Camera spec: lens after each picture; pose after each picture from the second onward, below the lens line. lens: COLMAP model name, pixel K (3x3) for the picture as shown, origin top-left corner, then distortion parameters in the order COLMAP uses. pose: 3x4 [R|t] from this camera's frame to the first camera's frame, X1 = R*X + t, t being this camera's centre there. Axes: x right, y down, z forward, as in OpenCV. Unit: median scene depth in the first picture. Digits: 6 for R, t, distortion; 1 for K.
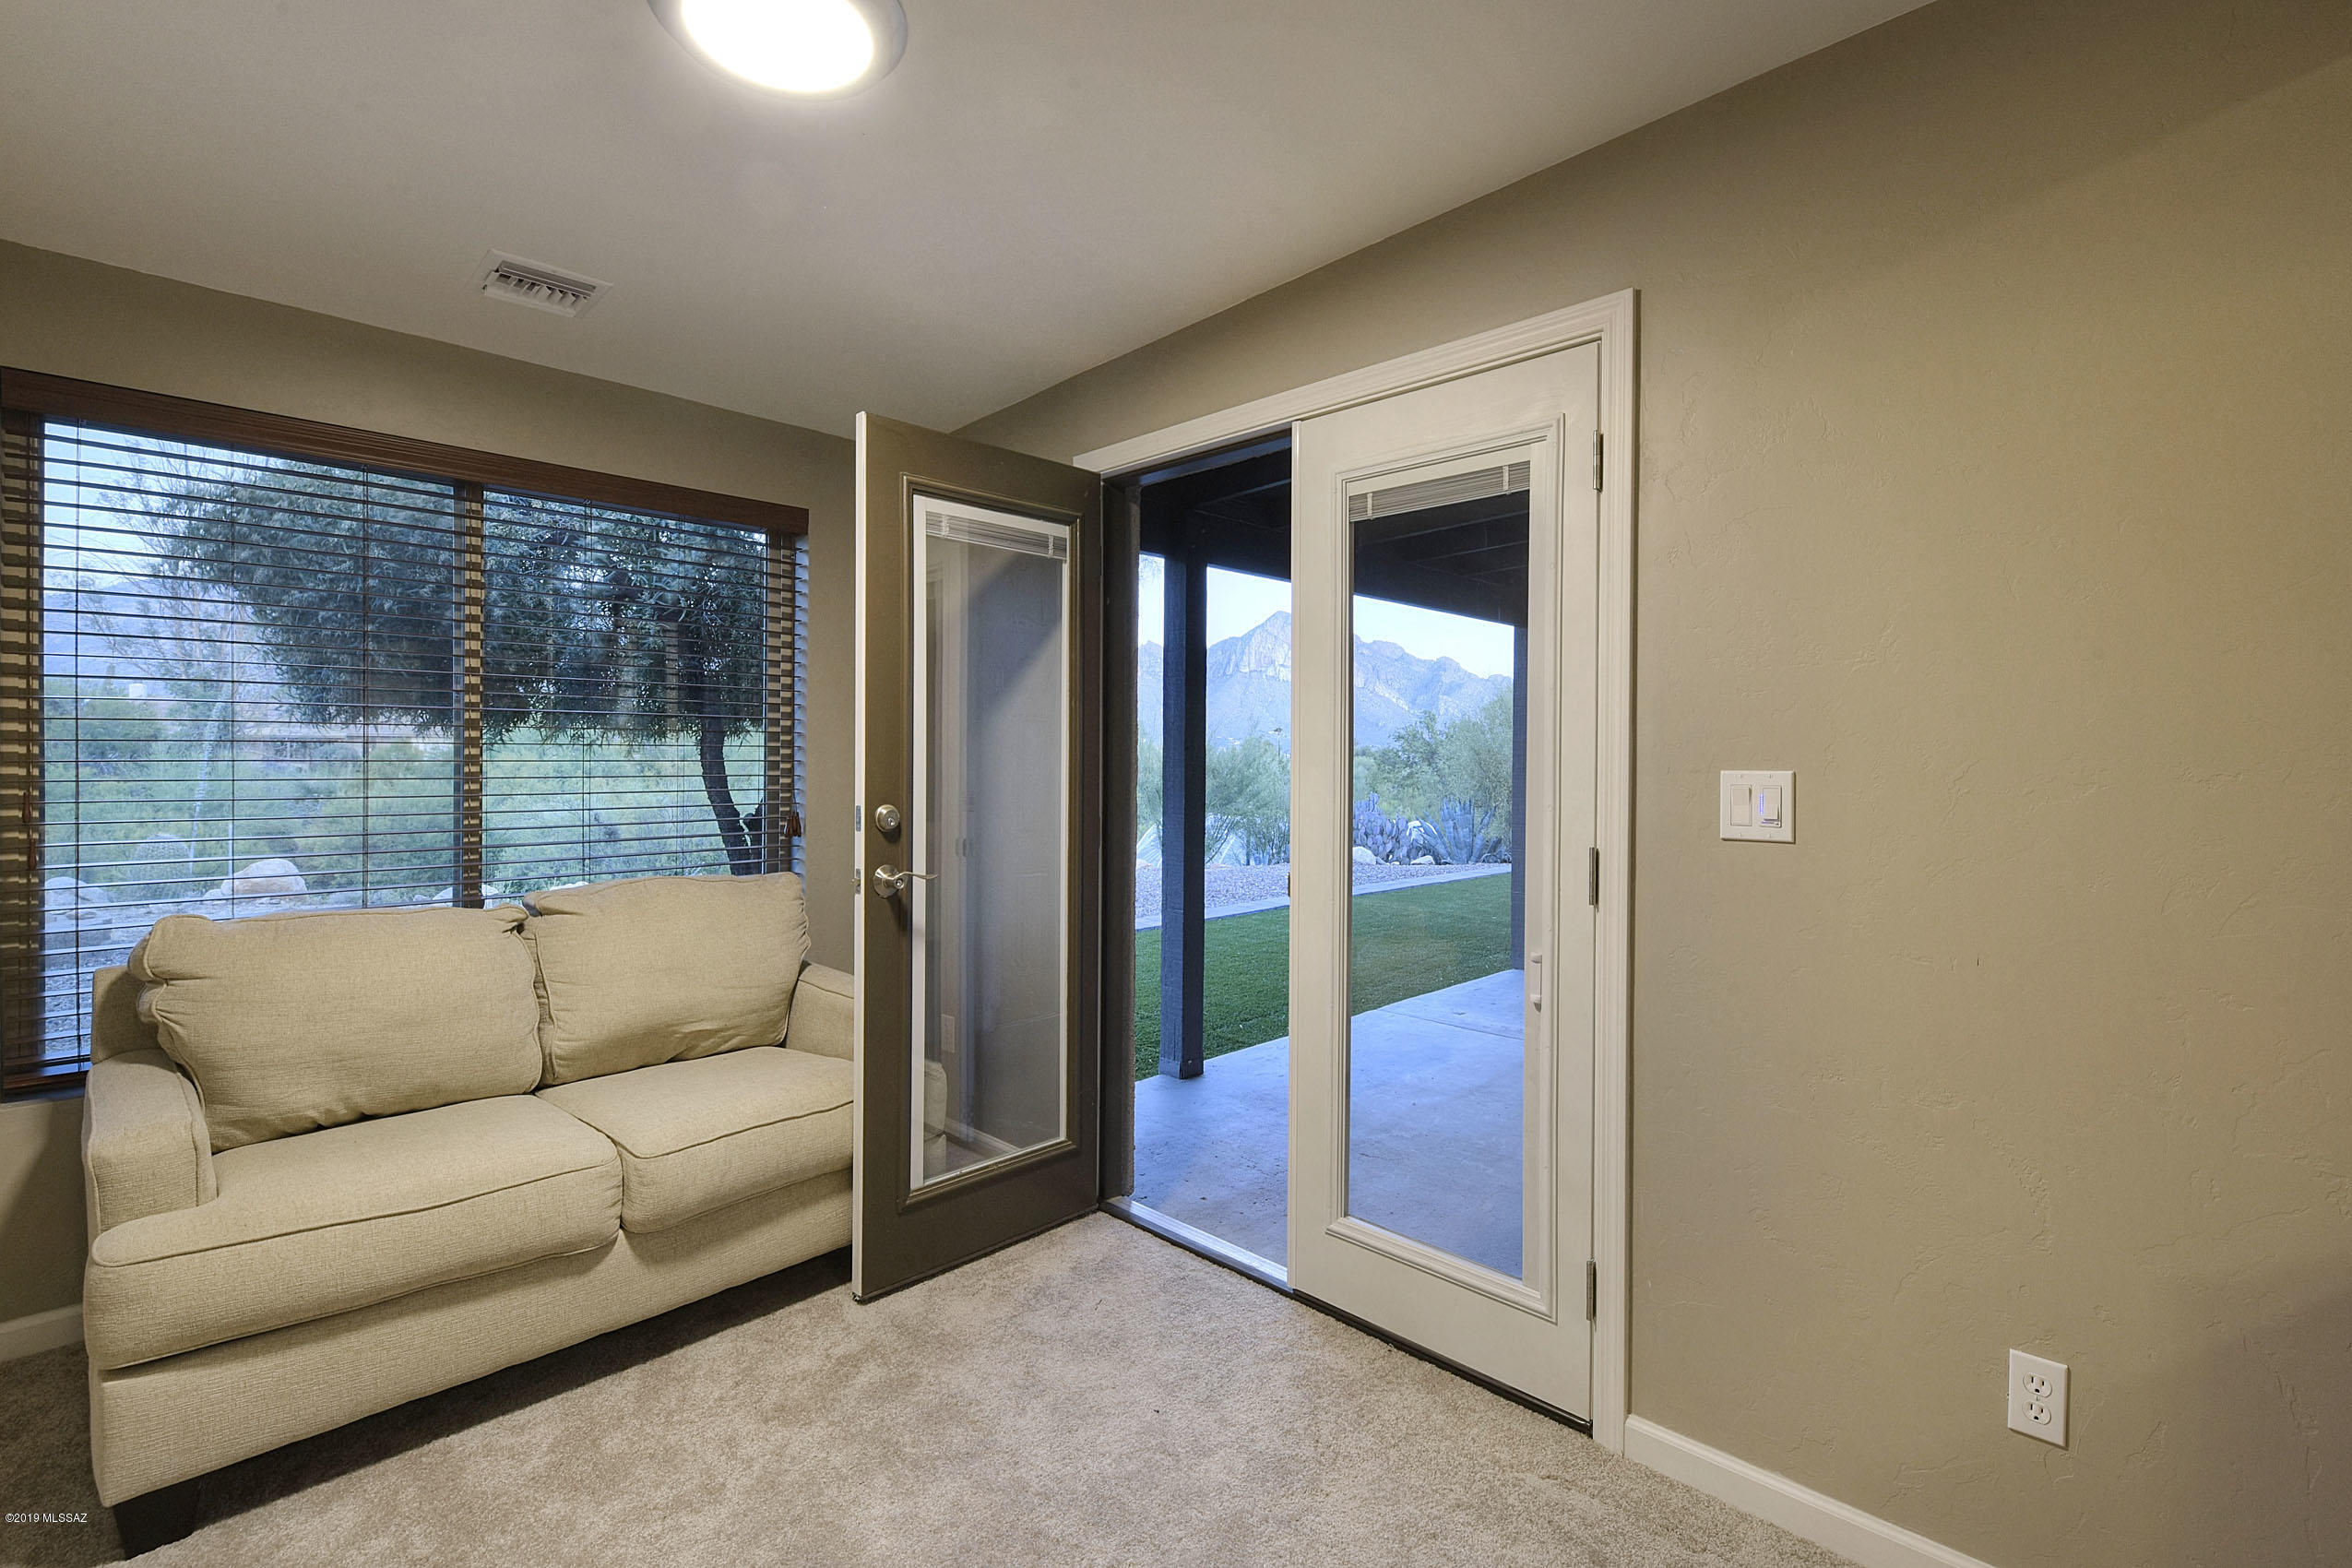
lens RADIAL K [[1061.4, 0, 1205.6], [0, 1061.4, 770.9], [0, 0, 1]] dist [0.001368, -0.008191]
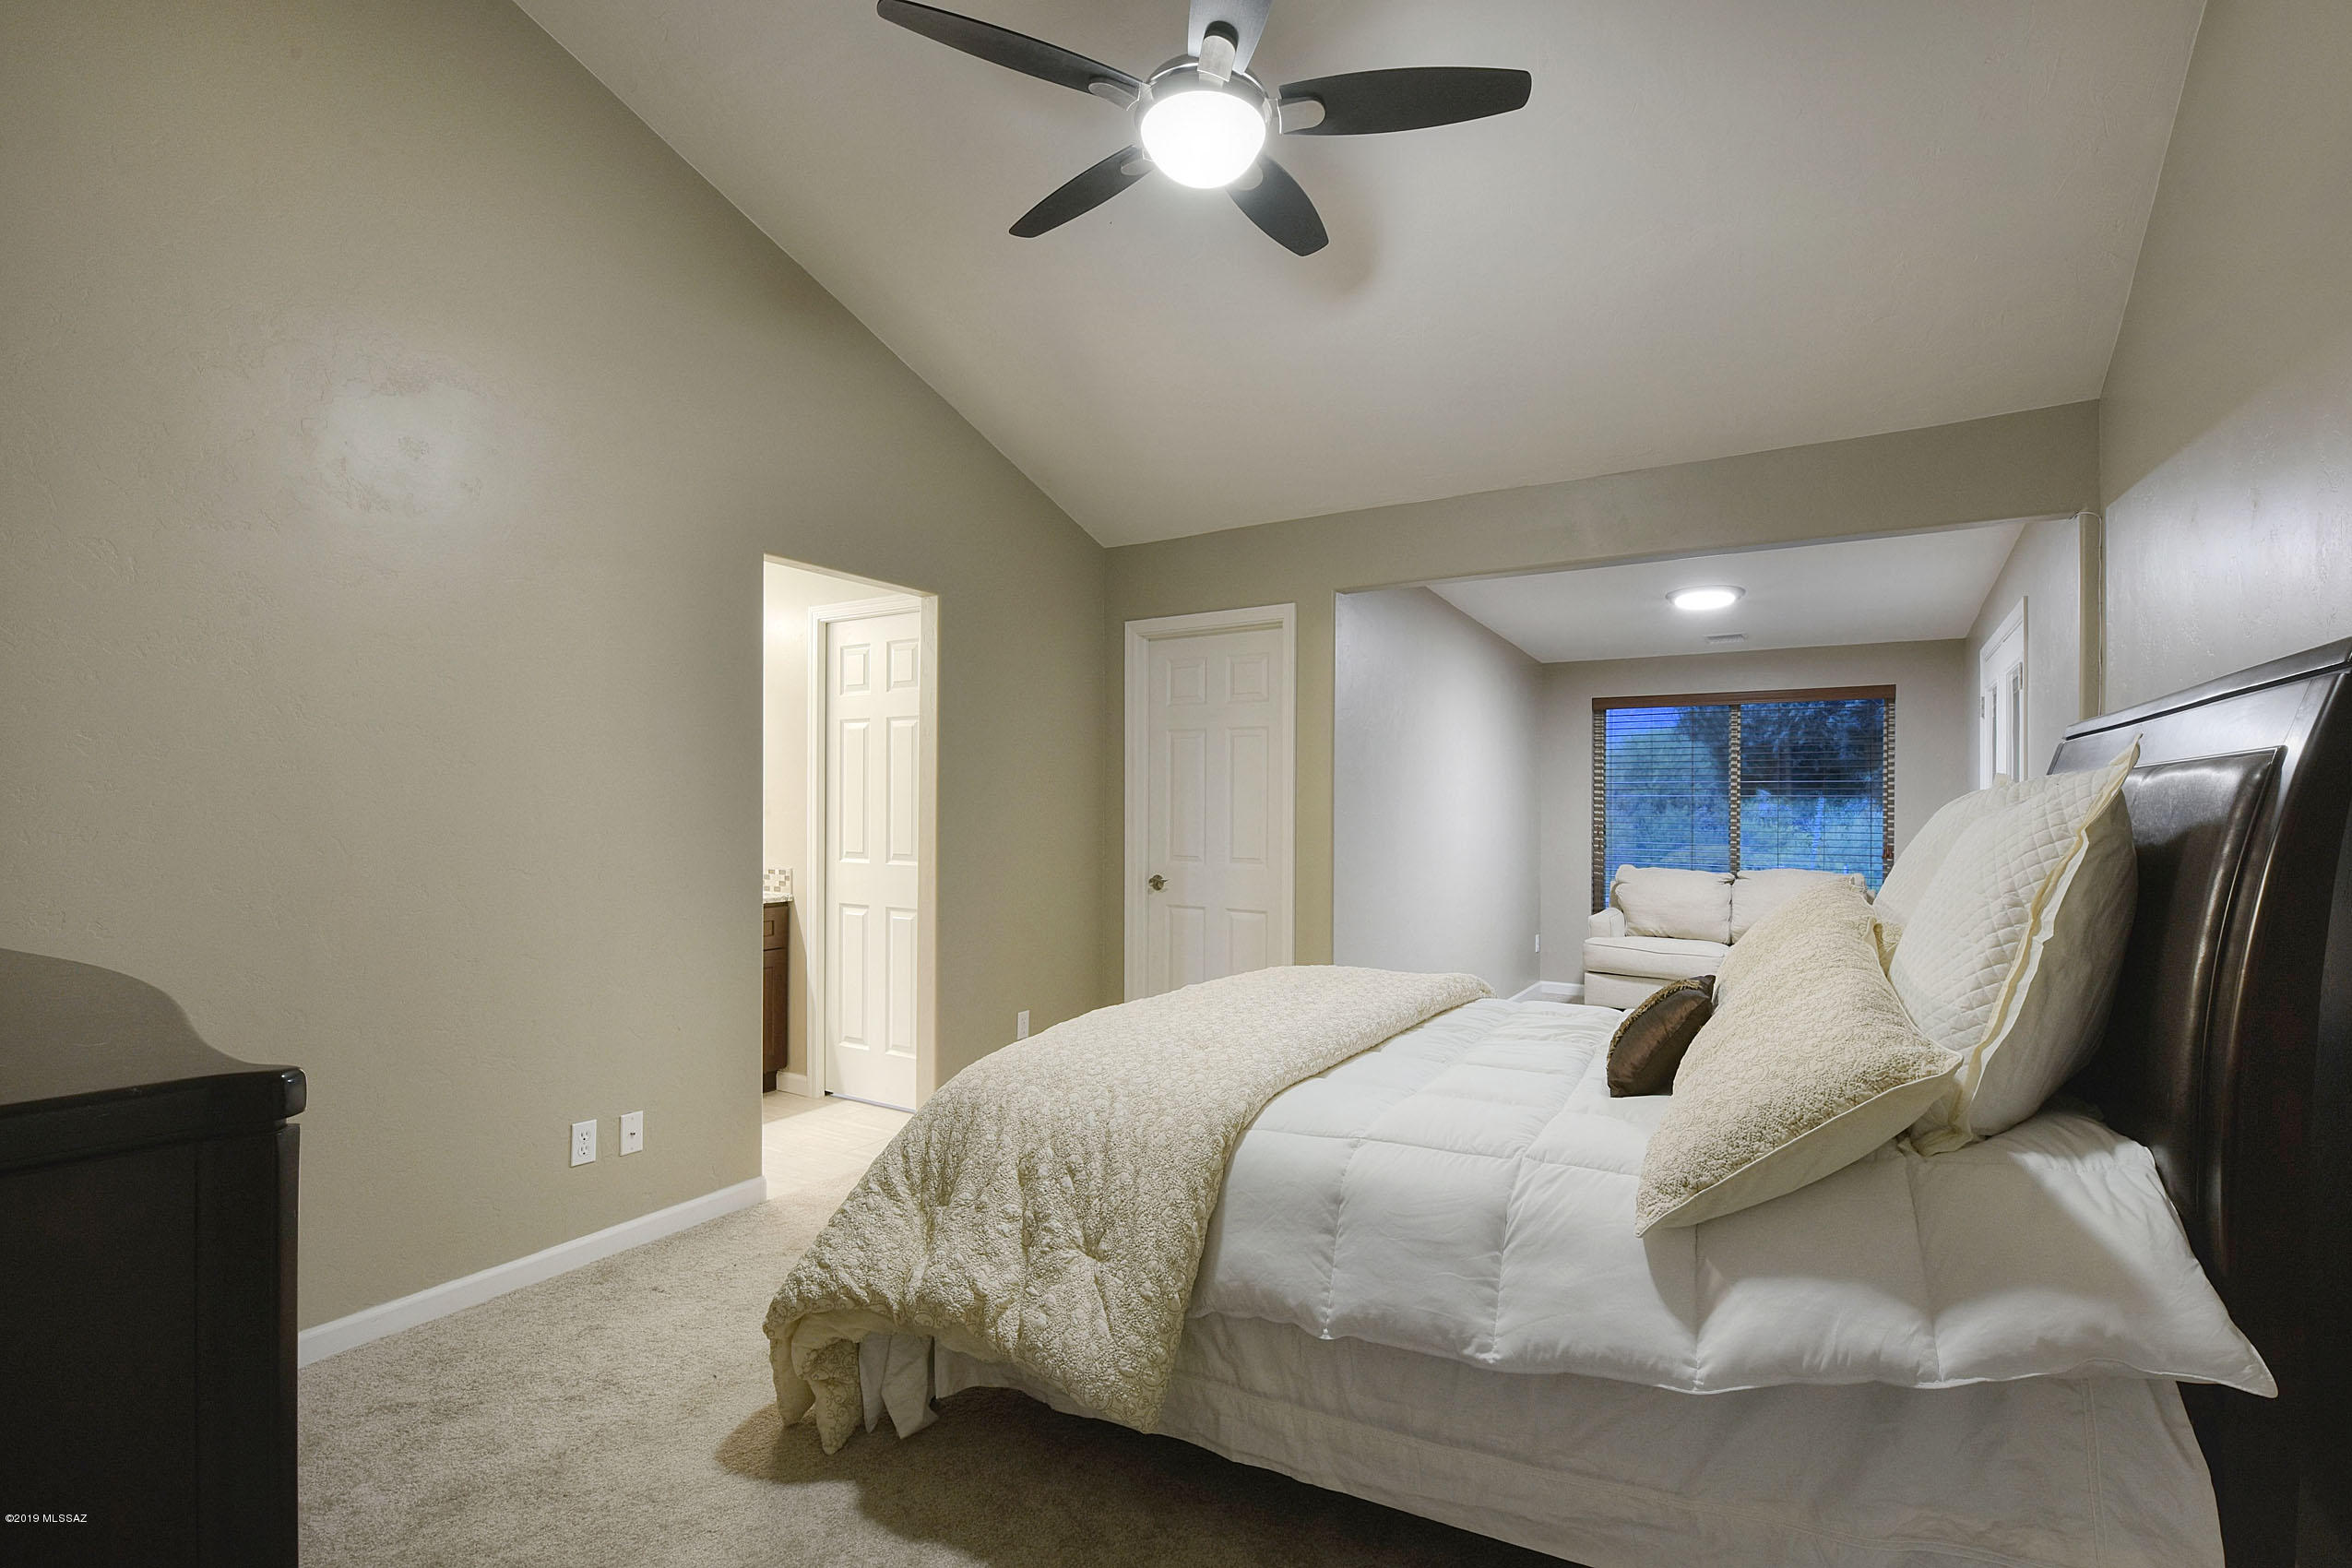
lens RADIAL K [[1061.4, 0, 1205.6], [0, 1061.4, 770.9], [0, 0, 1]] dist [0.001368, -0.008191]
pose [[0.211774, -0.046811, -0.976197, 1.649915], [-0.015217, 0.998573, -0.051185, 0.030326], [0.977200, 0.025695, 0.210760, -0.806911]]
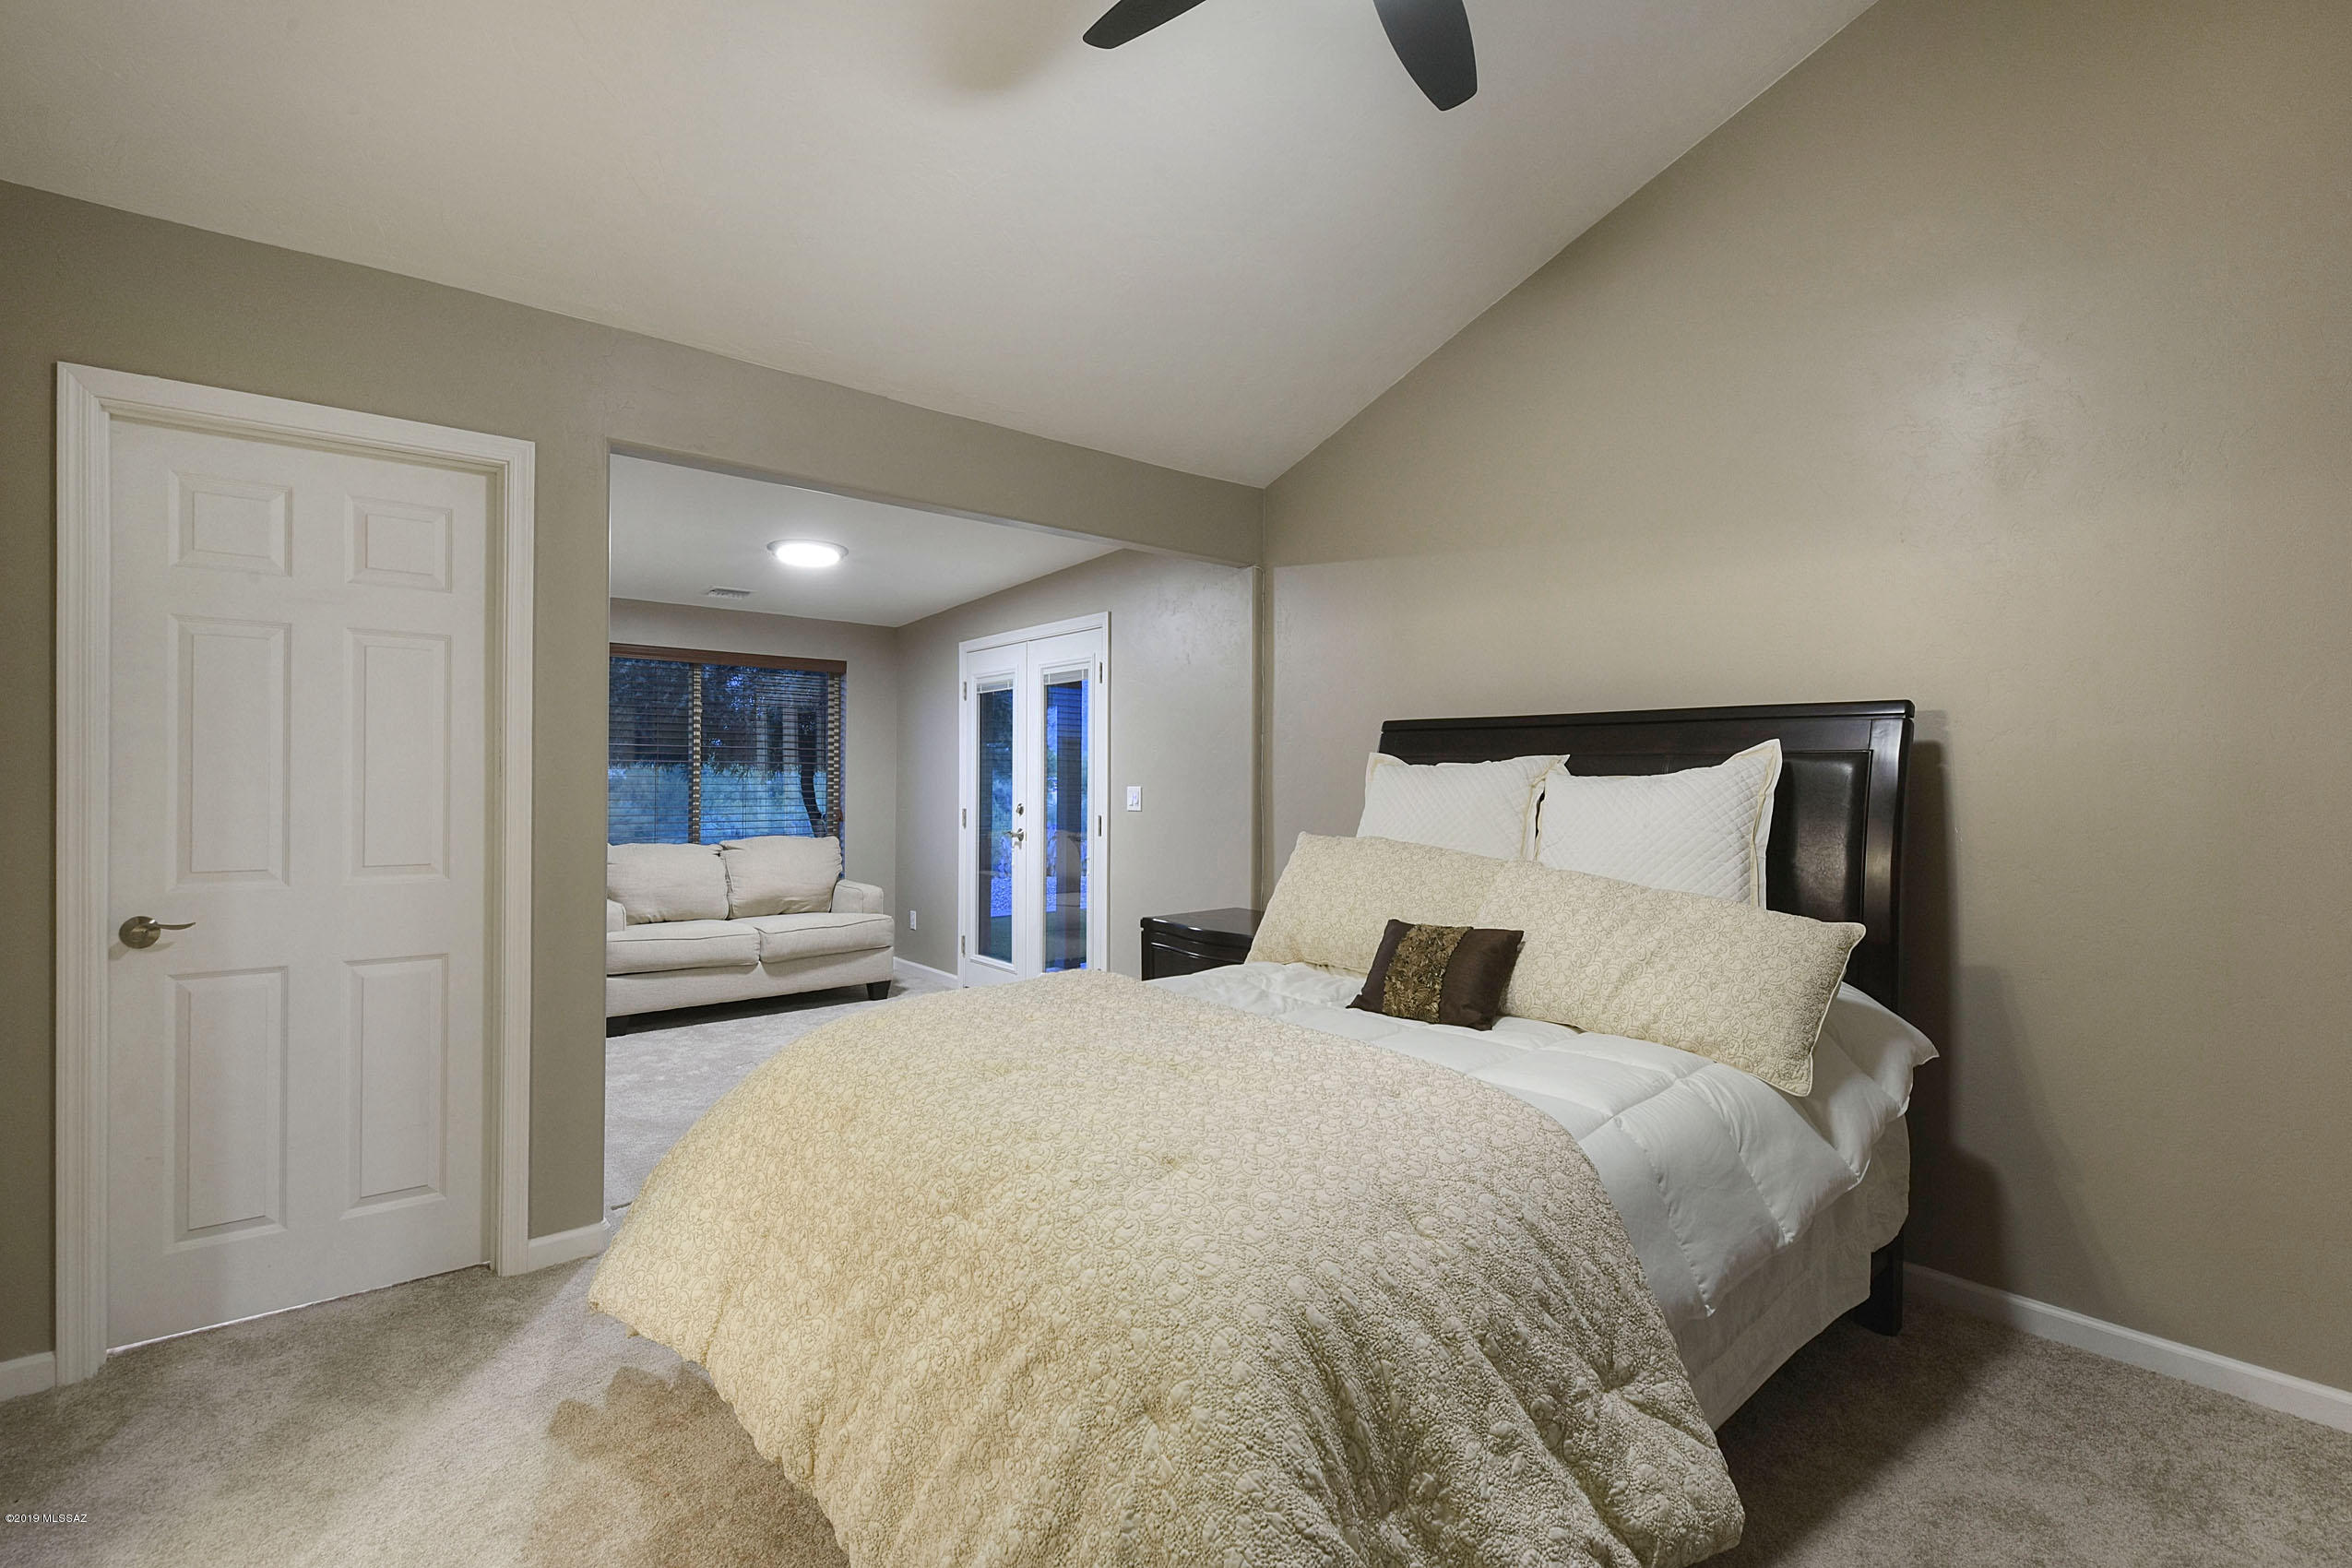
lens RADIAL K [[1061.4, 0, 1205.6], [0, 1061.4, 770.9], [0, 0, 1]] dist [0.001368, -0.008191]
pose [[0.995065, -0.007931, -0.098904, 0.704323], [0.005659, 0.999714, -0.023230, 0.022263], [0.099060, 0.022556, 0.994826, -1.316334]]
